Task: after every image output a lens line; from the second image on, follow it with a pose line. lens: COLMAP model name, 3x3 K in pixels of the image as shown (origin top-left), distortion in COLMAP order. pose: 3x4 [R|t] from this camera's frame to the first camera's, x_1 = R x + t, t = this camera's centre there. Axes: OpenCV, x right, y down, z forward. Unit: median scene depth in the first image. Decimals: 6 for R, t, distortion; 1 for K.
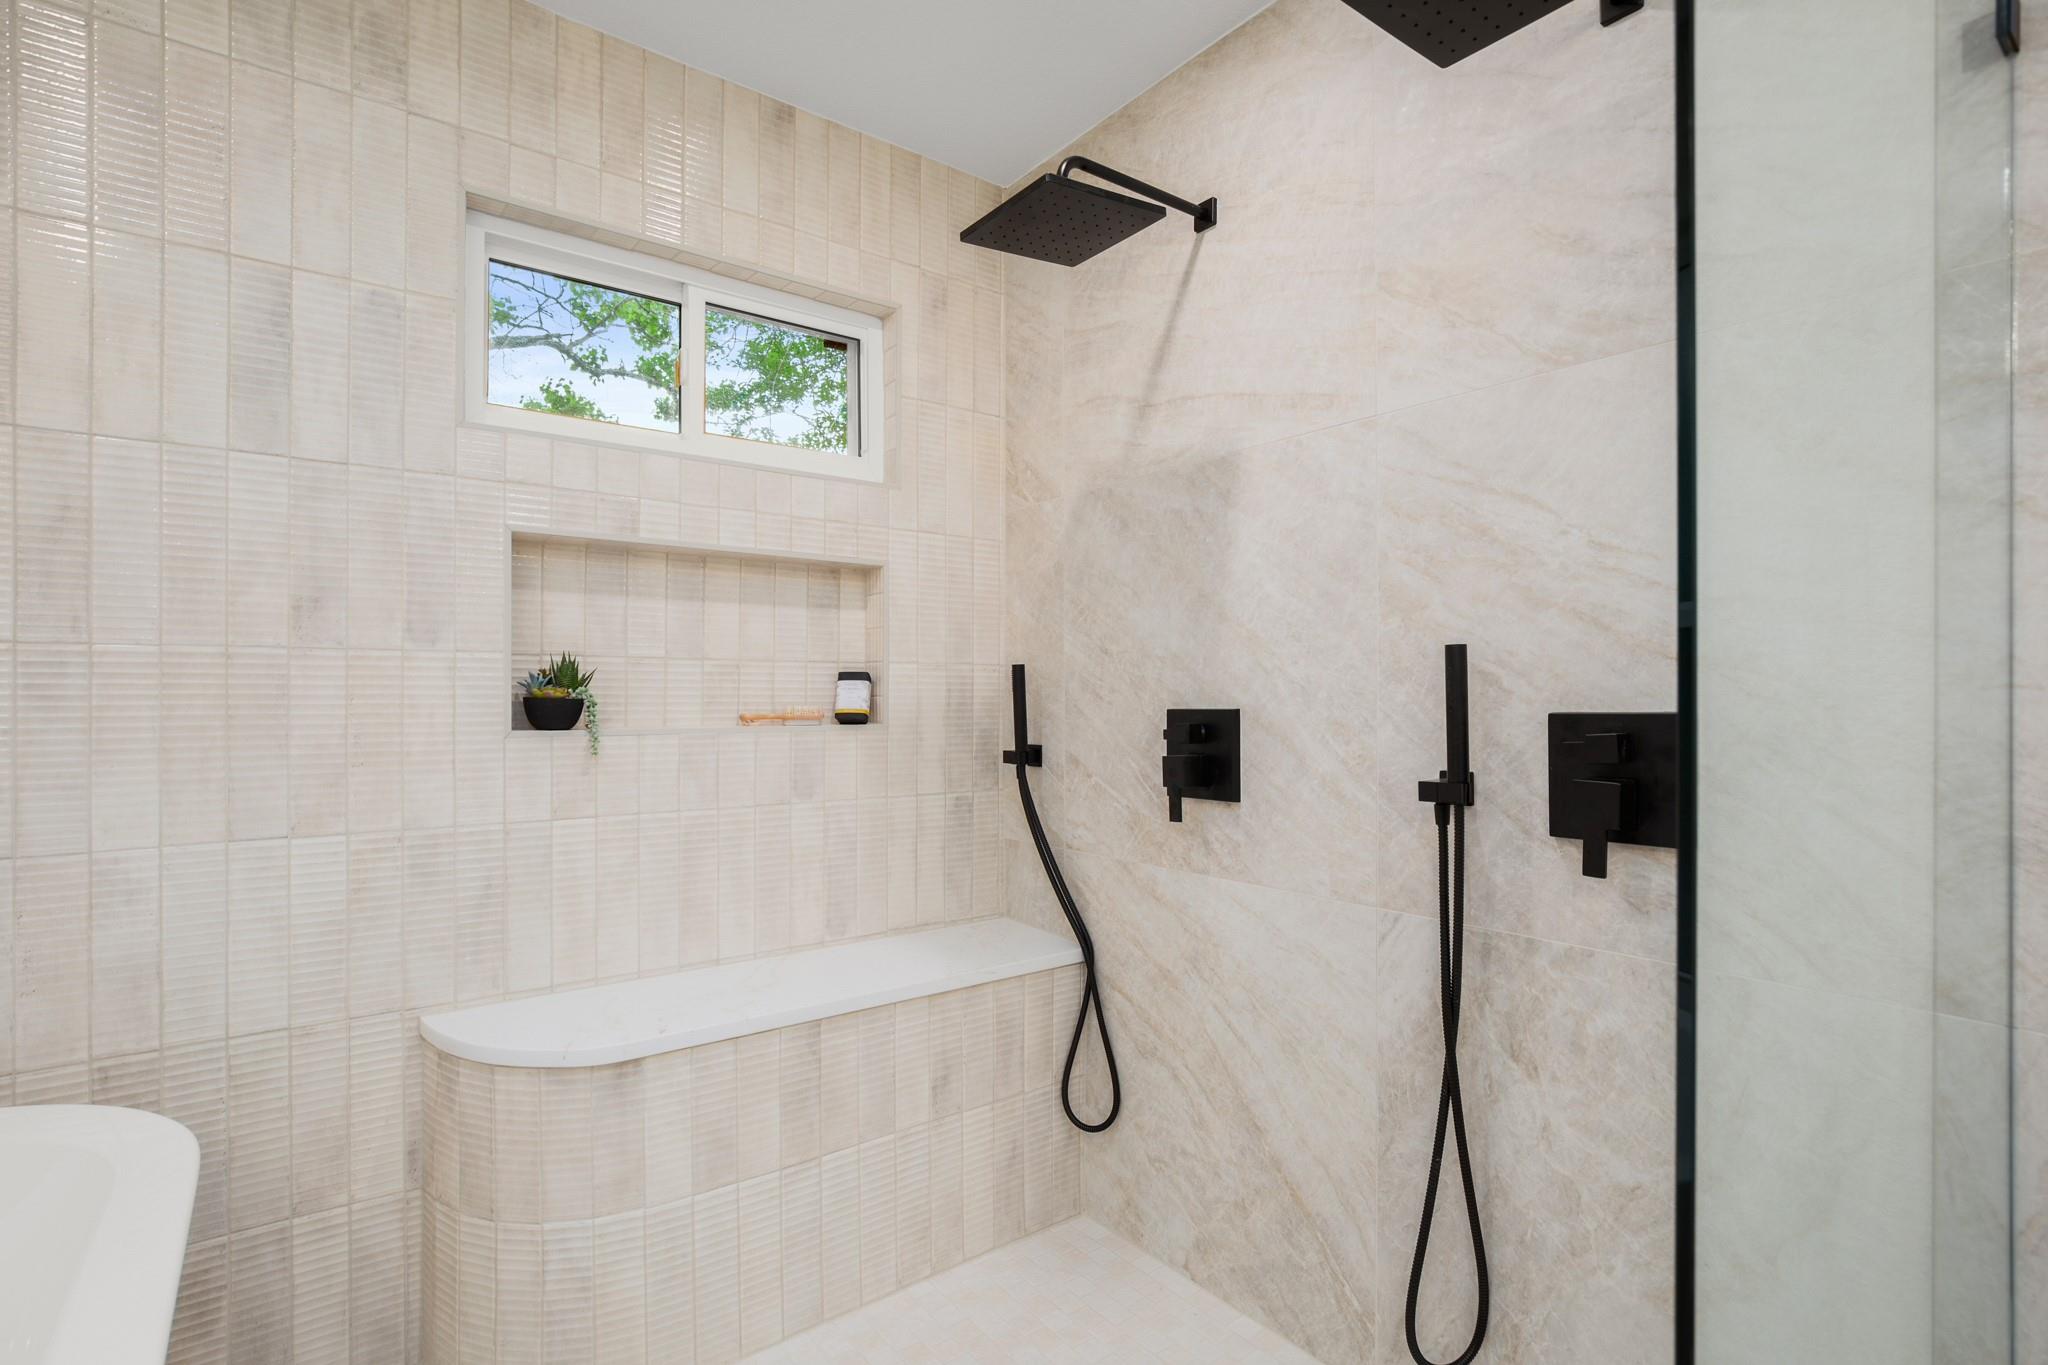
lens RADIAL K [[966.9, 0, 1024.9], [0, 966.9, 701.3], [0, 0, 1]] dist [-0.021218, -0.000072]
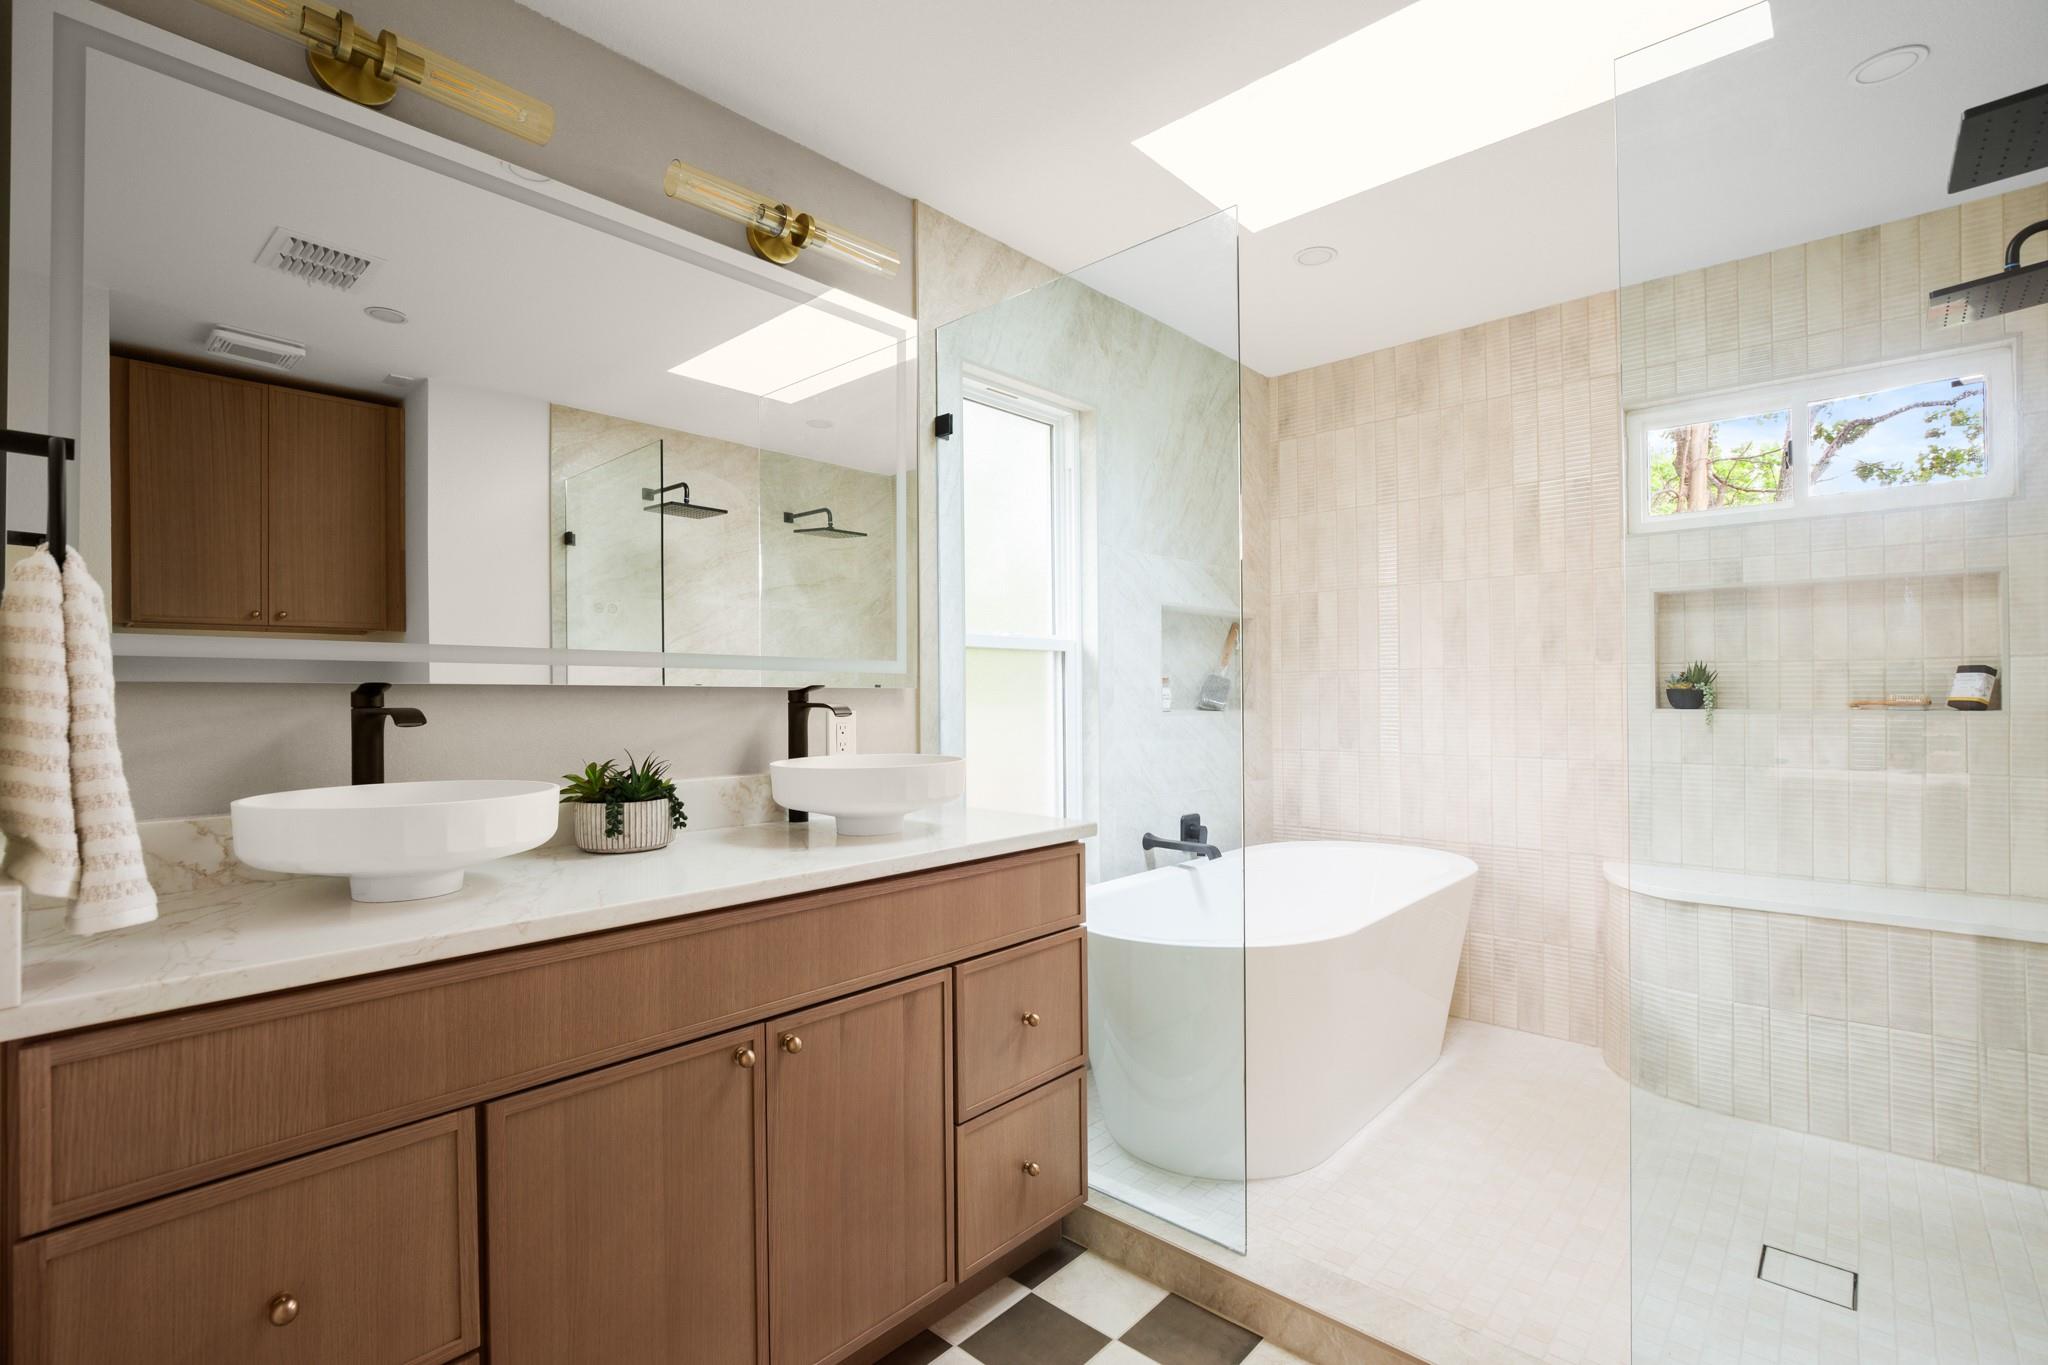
lens RADIAL K [[957.1, 0, 1029.4], [0, 957.1, 691.7], [0, 0, 1]] dist [-0.002925, -0.000617]
pose [[0.183587, -0.000461, -0.983003, 0.894173], [0.004042, 0.999992, 0.000285, -0.004410], [0.982995, -0.004026, 0.183587, -0.394266]]
